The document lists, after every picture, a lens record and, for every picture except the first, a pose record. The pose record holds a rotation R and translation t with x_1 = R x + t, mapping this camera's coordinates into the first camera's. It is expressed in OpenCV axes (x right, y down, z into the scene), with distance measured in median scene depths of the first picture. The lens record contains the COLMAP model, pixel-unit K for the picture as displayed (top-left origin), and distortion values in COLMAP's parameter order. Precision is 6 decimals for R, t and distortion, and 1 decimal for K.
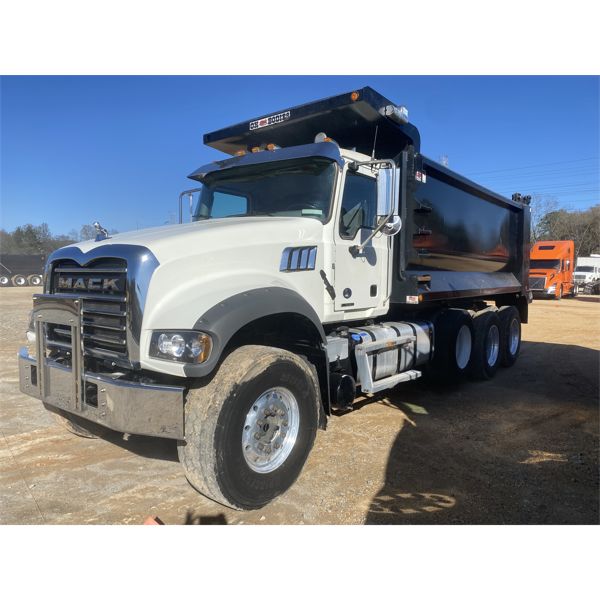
lens RADIAL K [[461.7, 0, 297.9], [0, 461.7, 302.6], [0, 0, 1]] dist [0.047178, -0.007157]
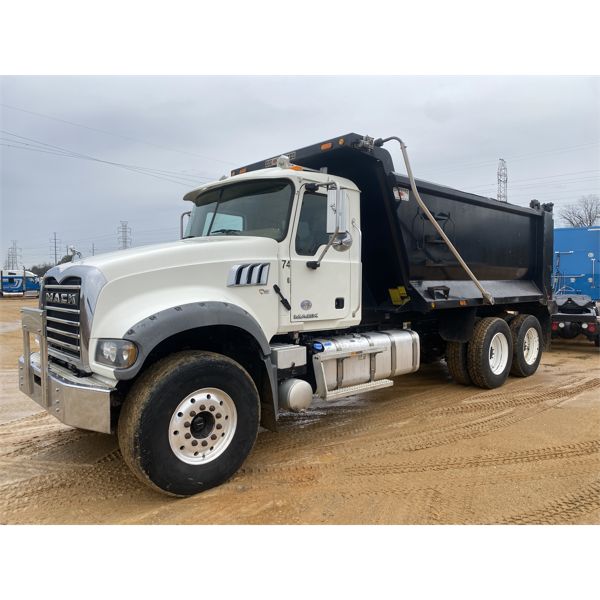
lens RADIAL K [[461.7, 0, 318.9], [0, 461.7, 302.8], [0, 0, 1]] dist [0.047178, -0.007157]
pose [[0.988605, 0.001496, -0.150528, 0.309281], [-0.003624, 0.999897, -0.013862, -0.012473], [0.150492, 0.014250, 0.988508, -0.054443]]
